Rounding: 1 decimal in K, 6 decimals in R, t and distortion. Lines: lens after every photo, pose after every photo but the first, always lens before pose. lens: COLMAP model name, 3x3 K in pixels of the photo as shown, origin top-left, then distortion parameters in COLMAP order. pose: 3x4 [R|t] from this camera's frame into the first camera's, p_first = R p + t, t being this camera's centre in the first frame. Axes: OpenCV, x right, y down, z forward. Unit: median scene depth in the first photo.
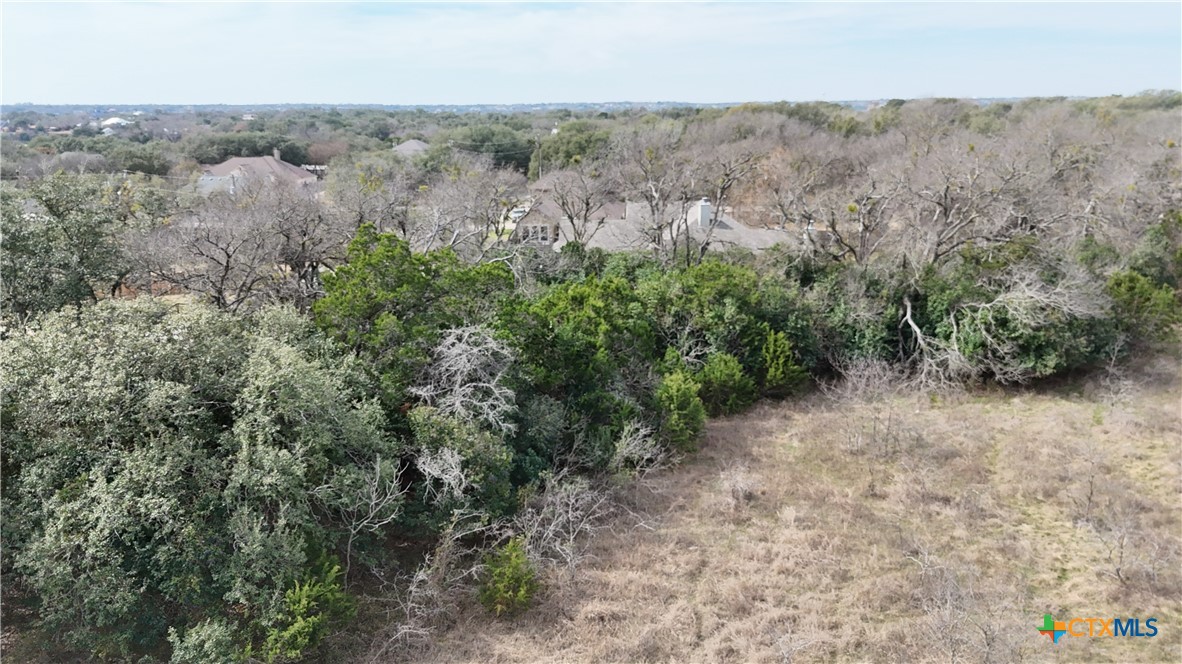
lens RADIAL K [[878.8, 0, 591.0], [0, 878.8, 332.0], [0, 0, 1]] dist [0.052359, -0.053056]
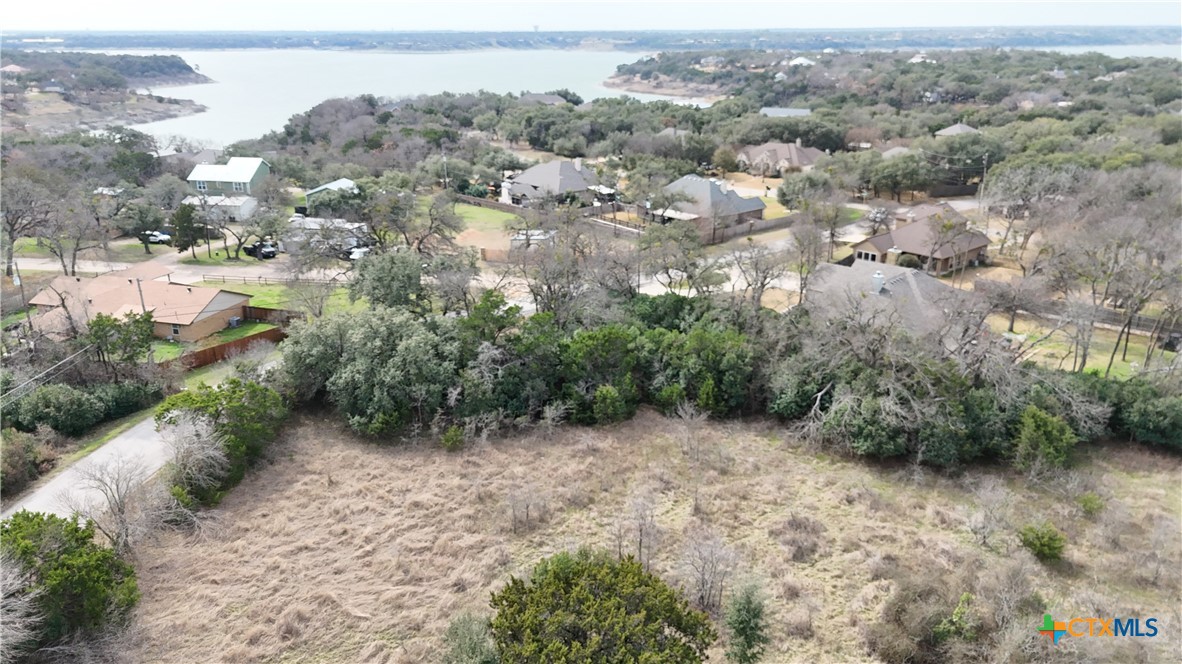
lens RADIAL K [[878.8, 0, 591.0], [0, 878.8, 332.0], [0, 0, 1]] dist [0.052359, -0.053056]
pose [[0.737735, 0.226820, -0.635845, 0.257150], [-0.176413, 0.973912, 0.142734, -0.068372], [0.651632, 0.006872, 0.758504, -0.100133]]
